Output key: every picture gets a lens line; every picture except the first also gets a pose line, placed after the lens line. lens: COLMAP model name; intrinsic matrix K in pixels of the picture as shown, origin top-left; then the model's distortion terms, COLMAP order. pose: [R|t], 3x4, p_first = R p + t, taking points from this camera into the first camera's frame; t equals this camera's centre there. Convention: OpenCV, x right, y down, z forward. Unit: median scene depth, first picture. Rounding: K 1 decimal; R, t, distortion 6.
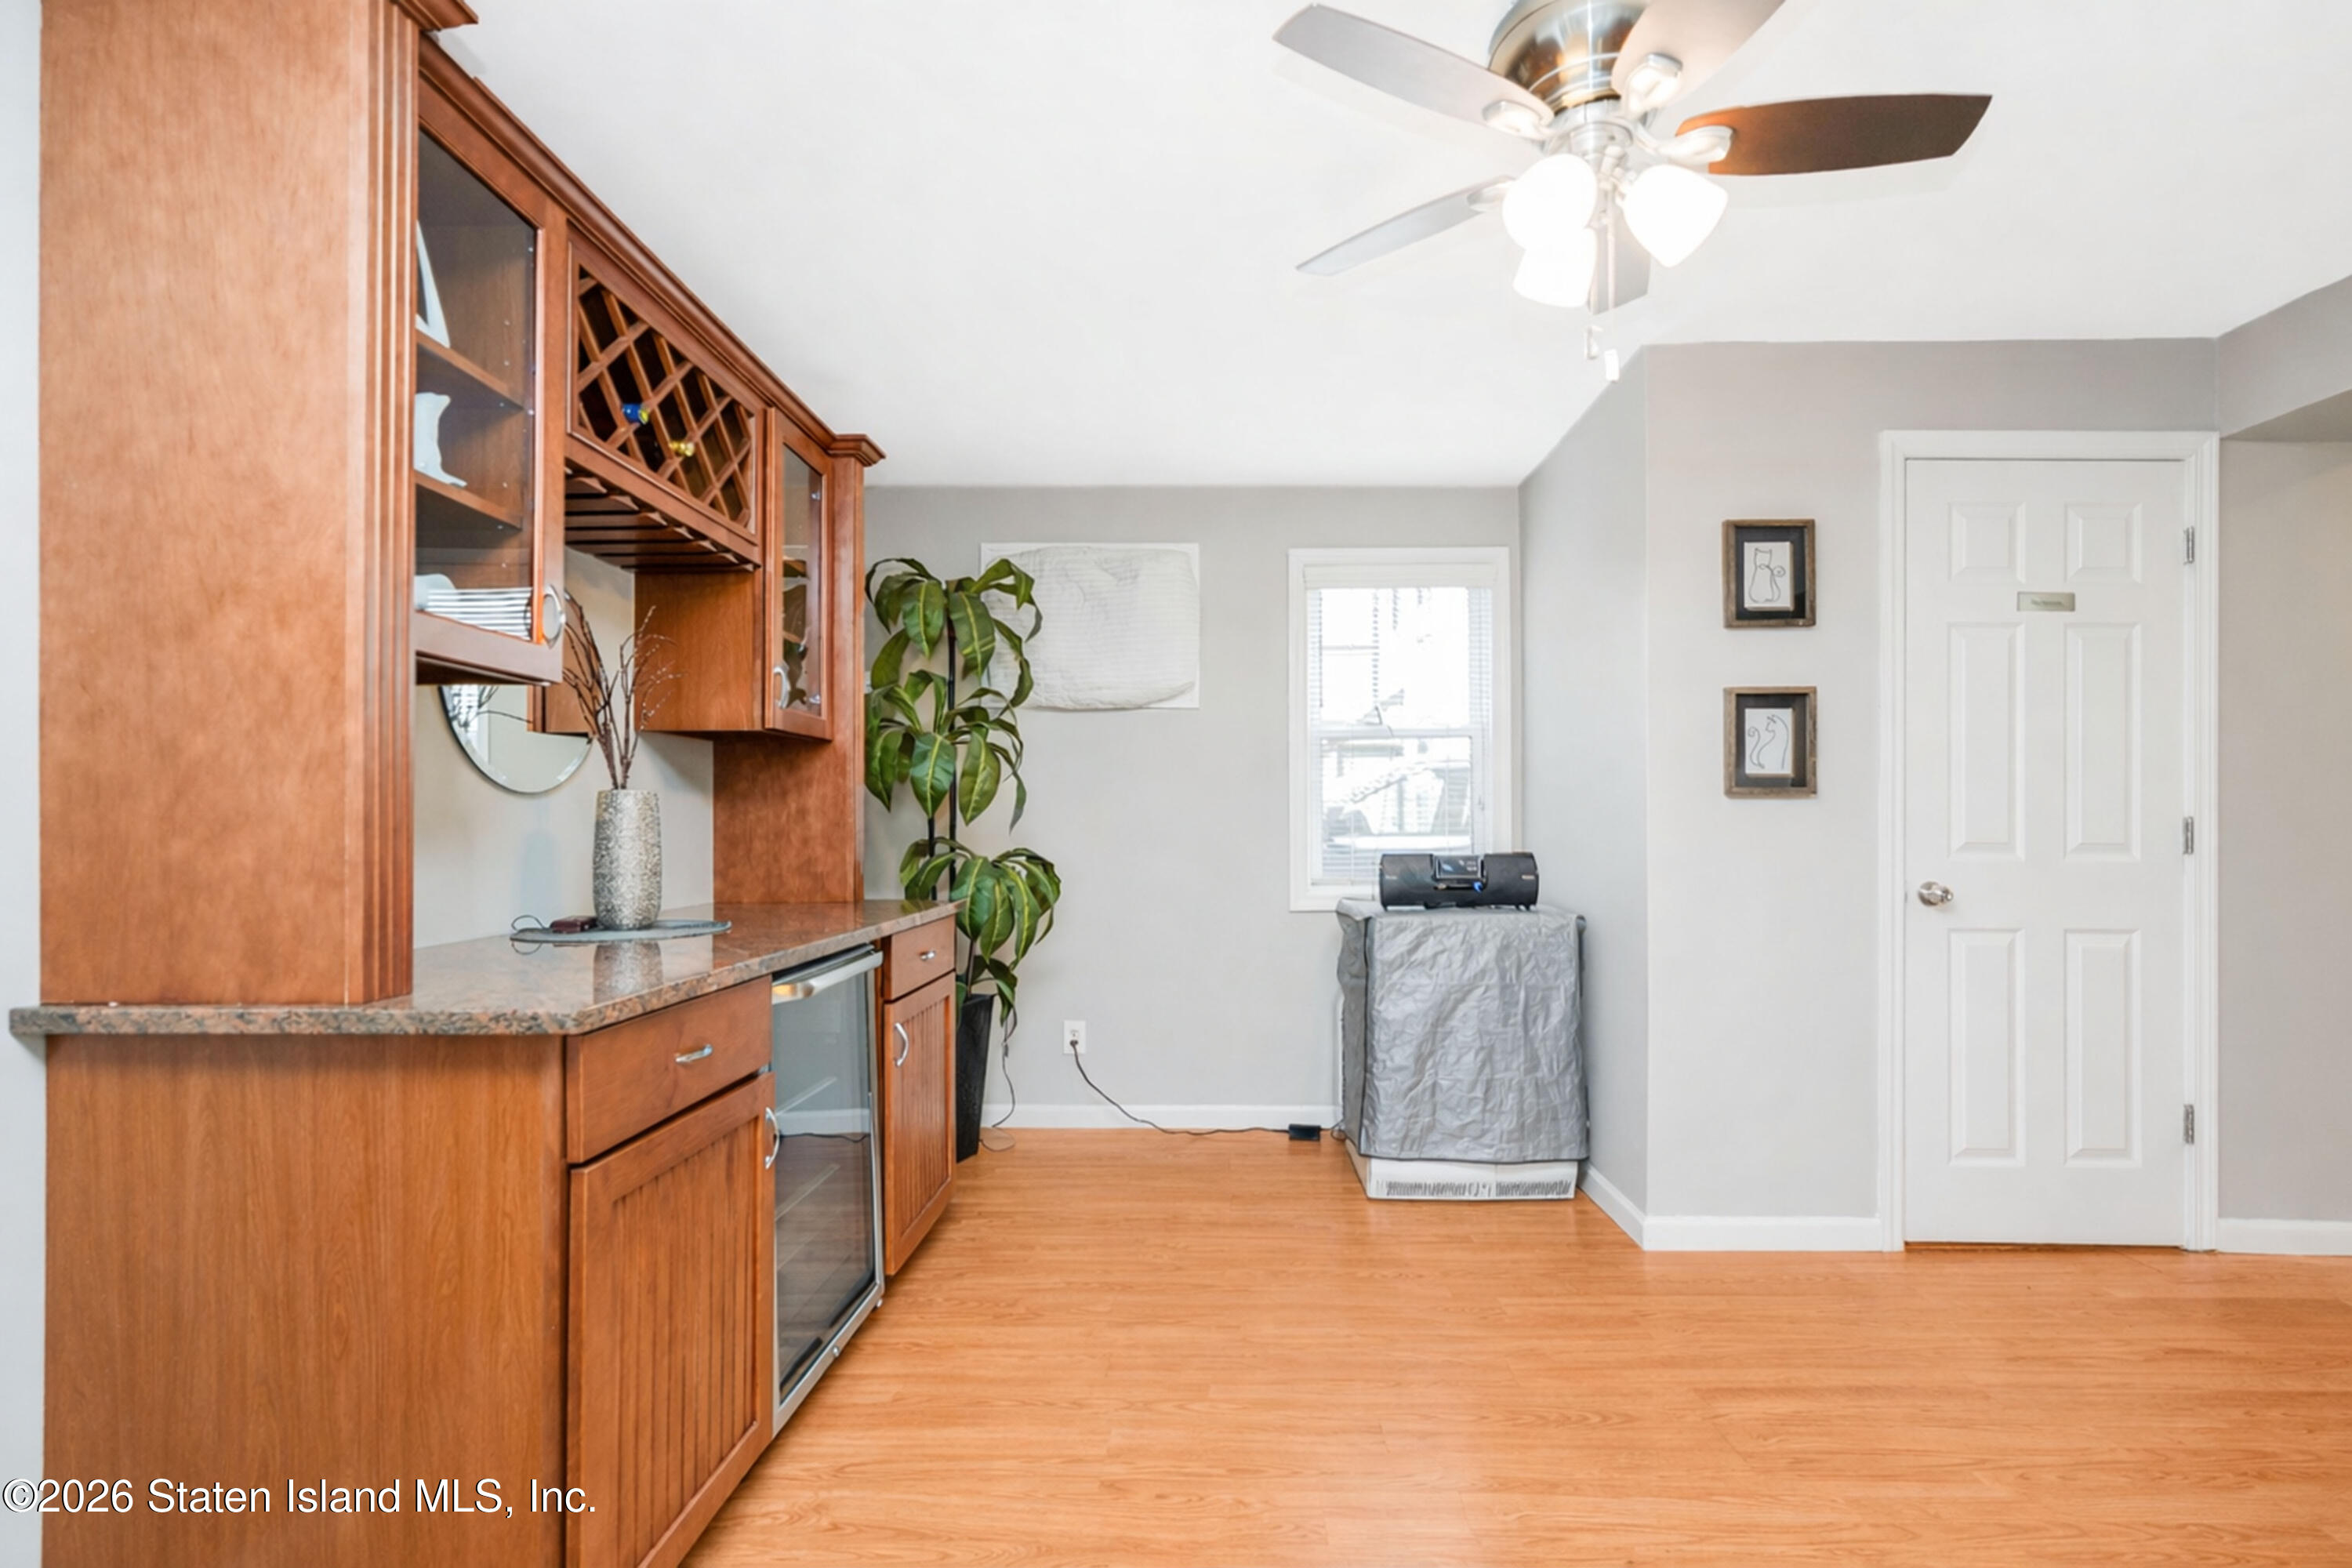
lens RADIAL K [[1051.6, 0, 1231.0], [0, 1051.6, 821.6], [0, 0, 1]] dist [-0.000184, 0.001535]
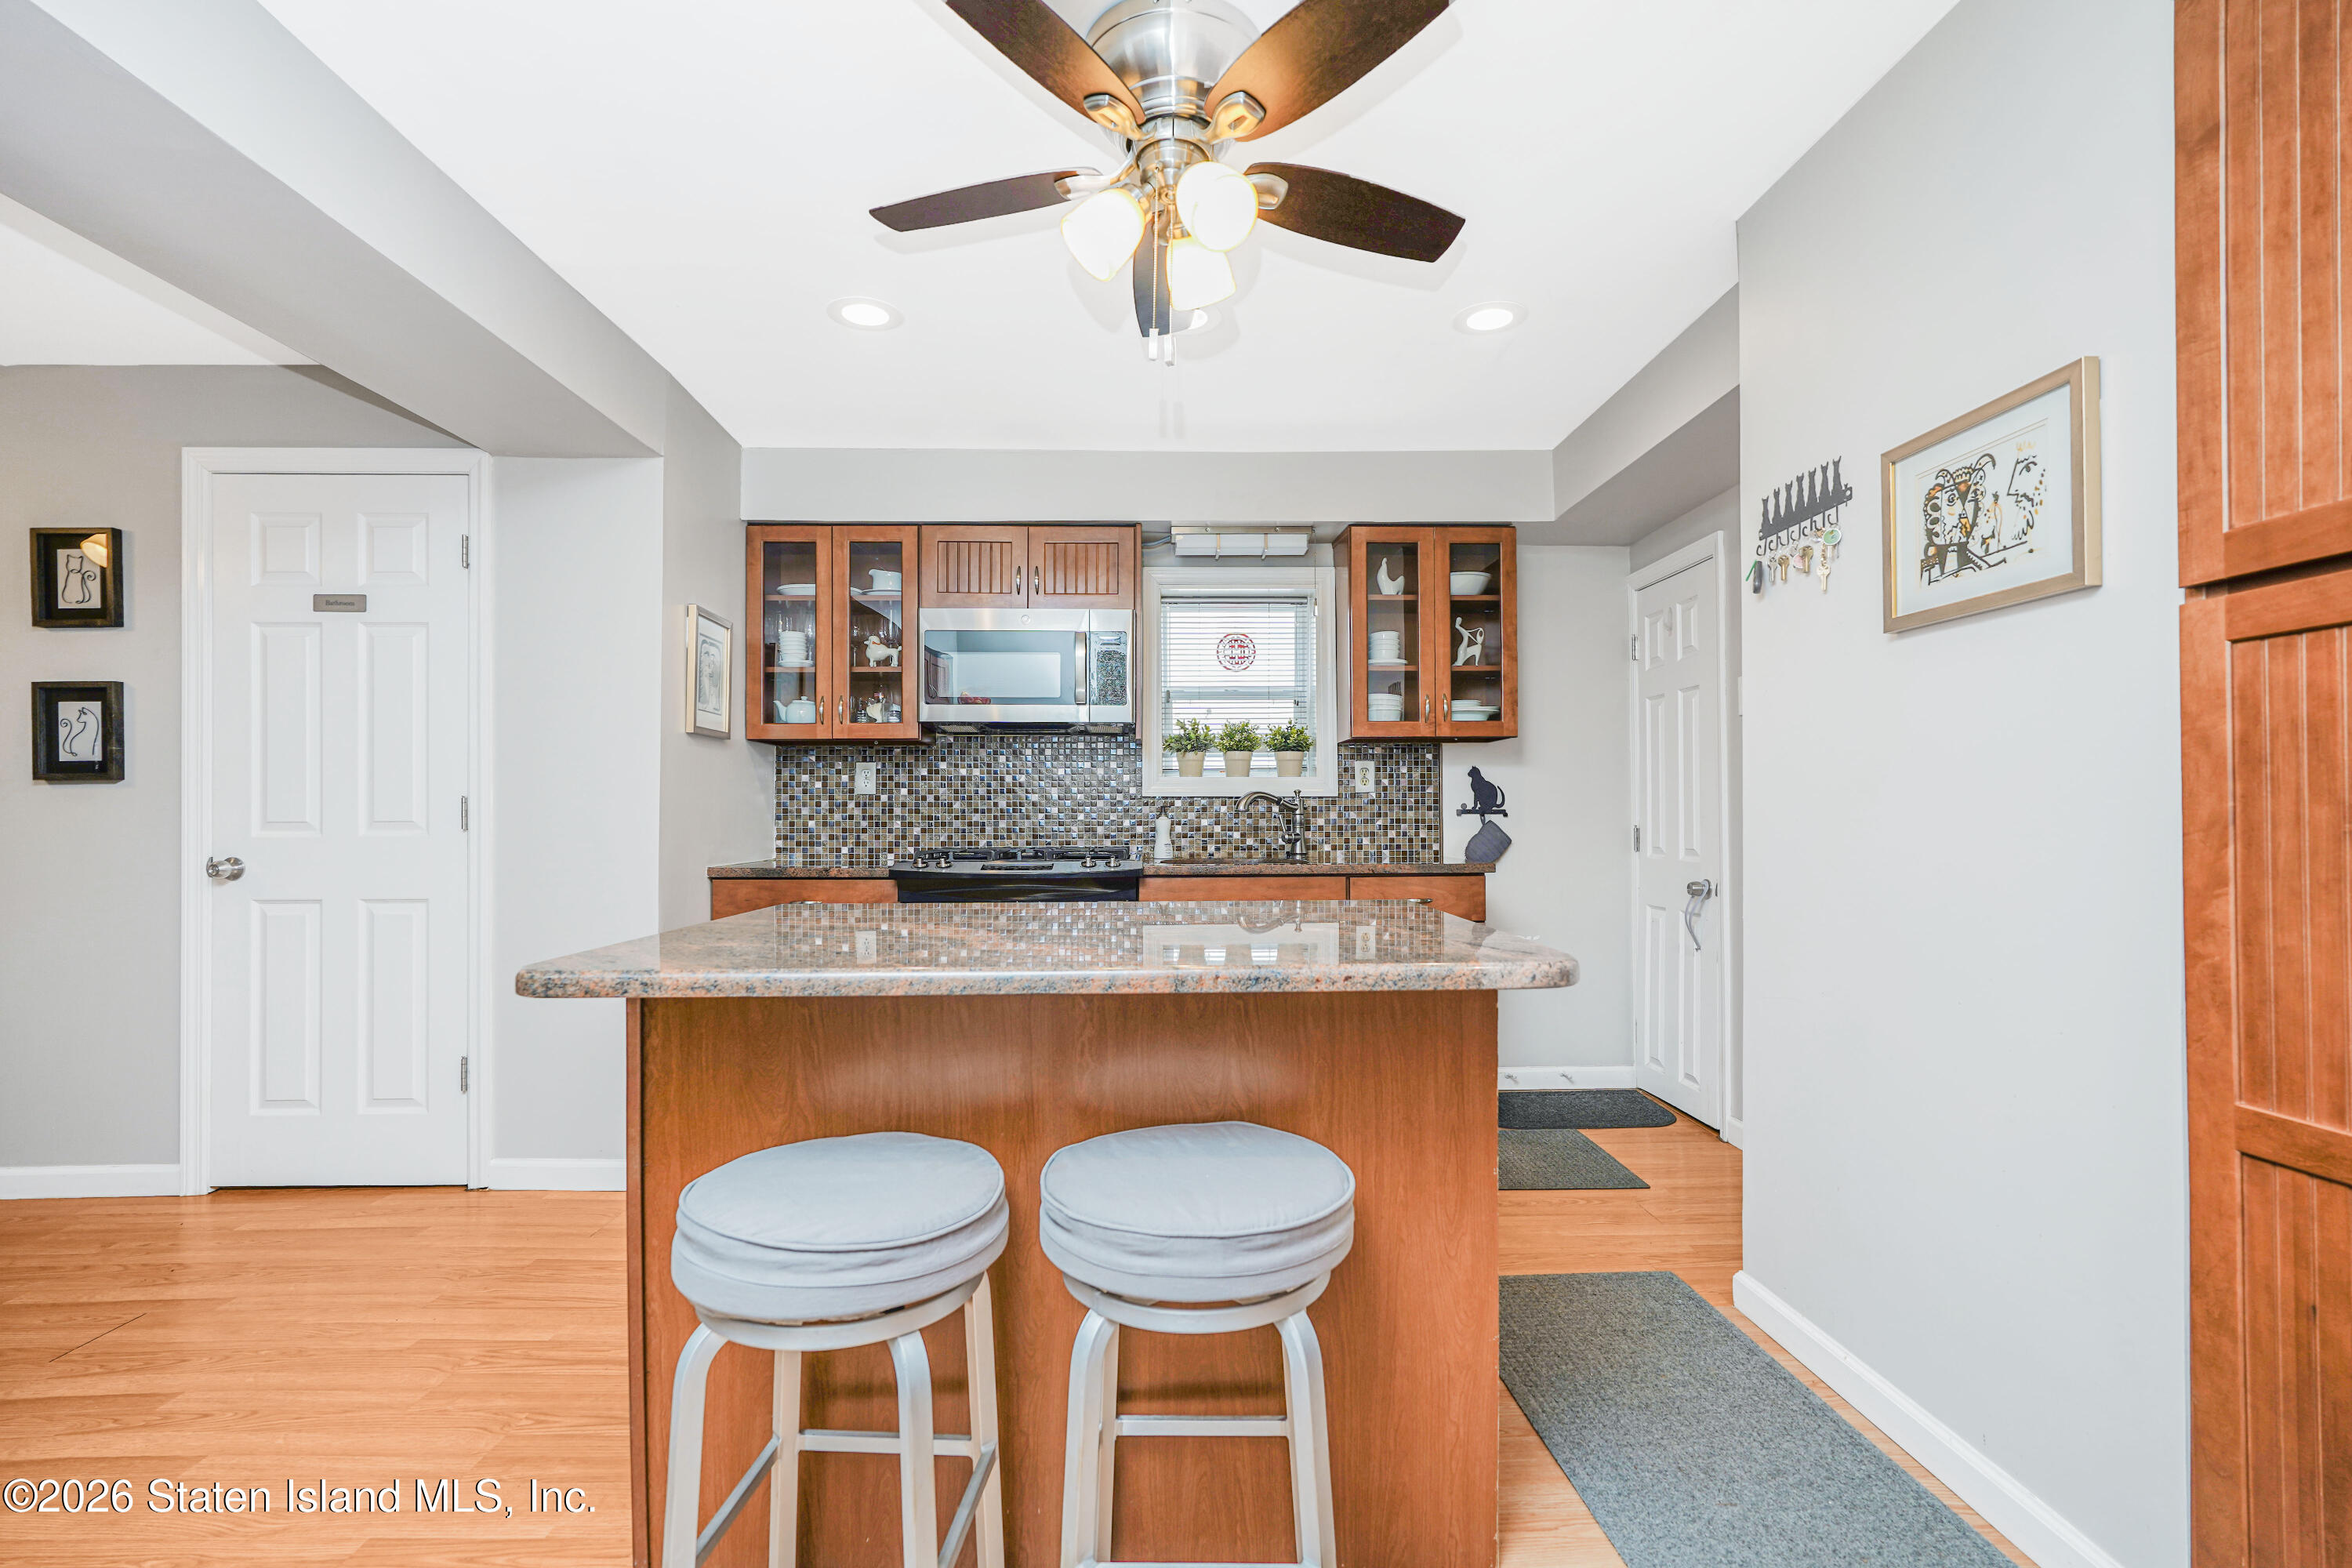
lens RADIAL K [[1051.6, 0, 1177.6], [0, 1051.6, 808.5], [0, 0, 1]] dist [-0.000184, 0.001535]
pose [[0.999690, -0.008826, 0.023280, 1.489299], [0.008792, 0.999960, 0.001589, 0.011498], [-0.023293, -0.001384, 0.999728, -0.110717]]
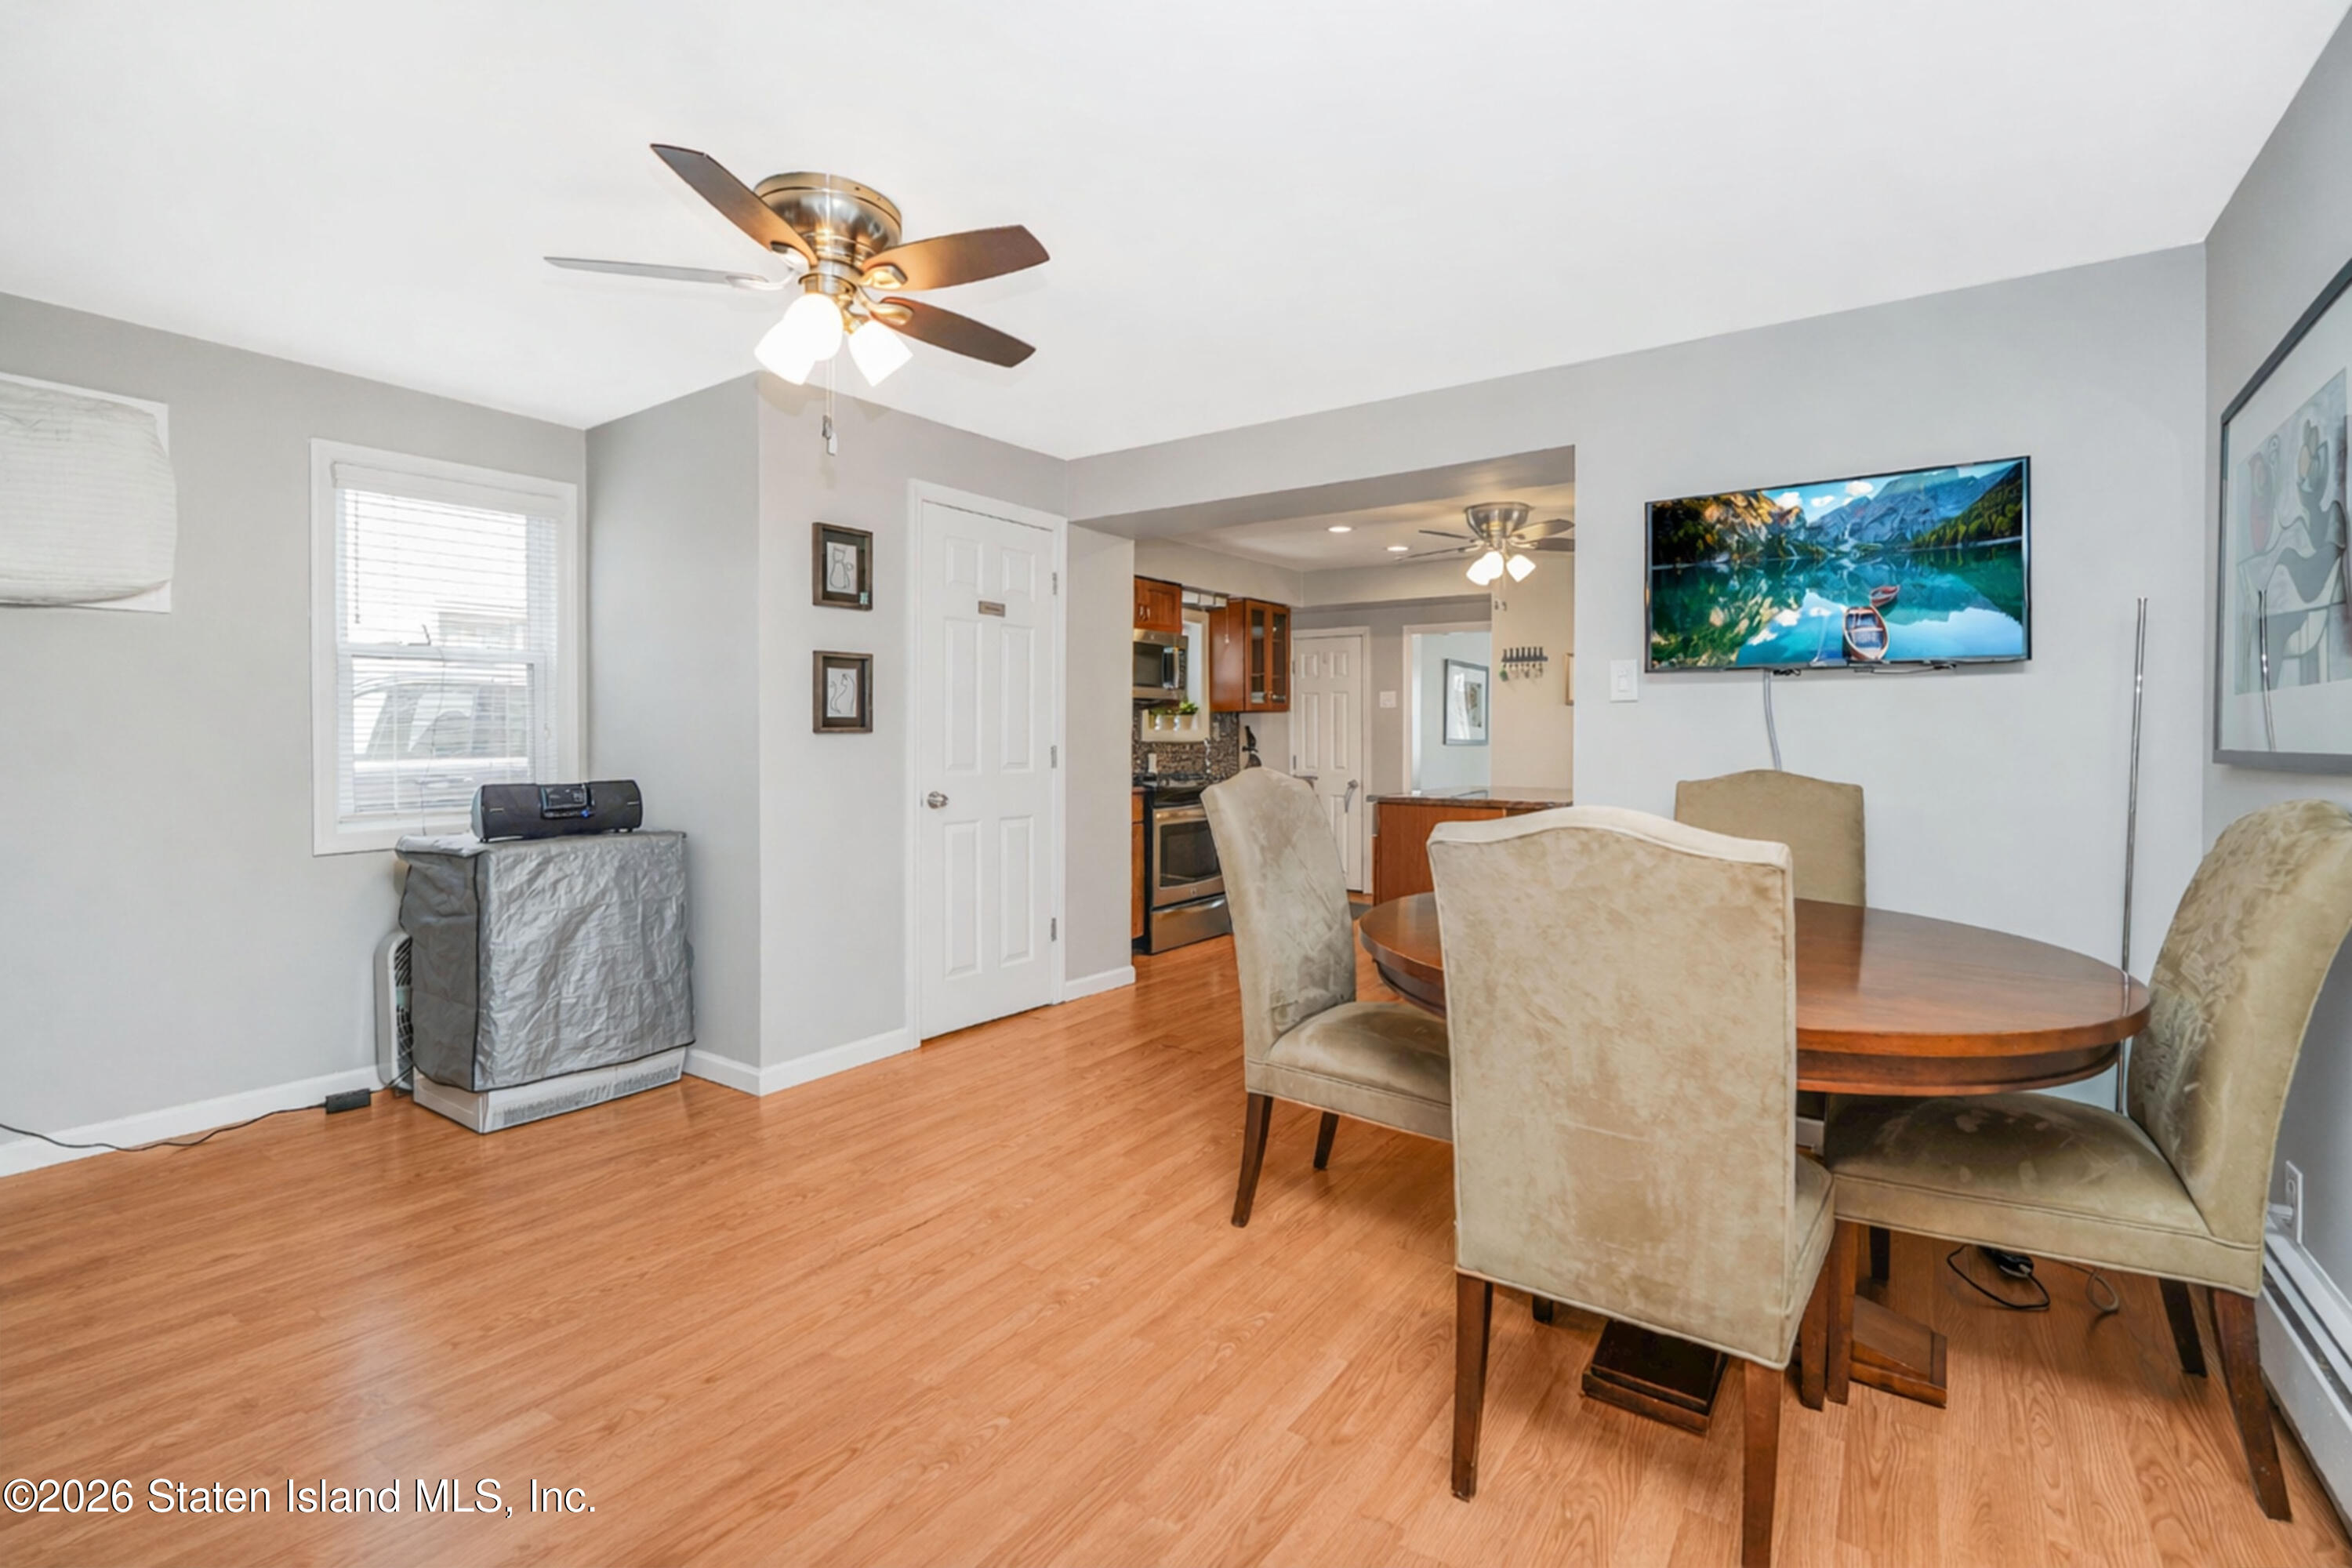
lens RADIAL K [[1051.6, 0, 1180.2], [0, 1051.6, 736.2], [0, 0, 1]] dist [-0.000184, 0.001535]
pose [[0.577494, -0.003689, 0.816387, -0.305105], [-0.005164, 0.999953, 0.008171, -0.030750], [-0.816379, -0.008935, 0.577448, -0.114185]]
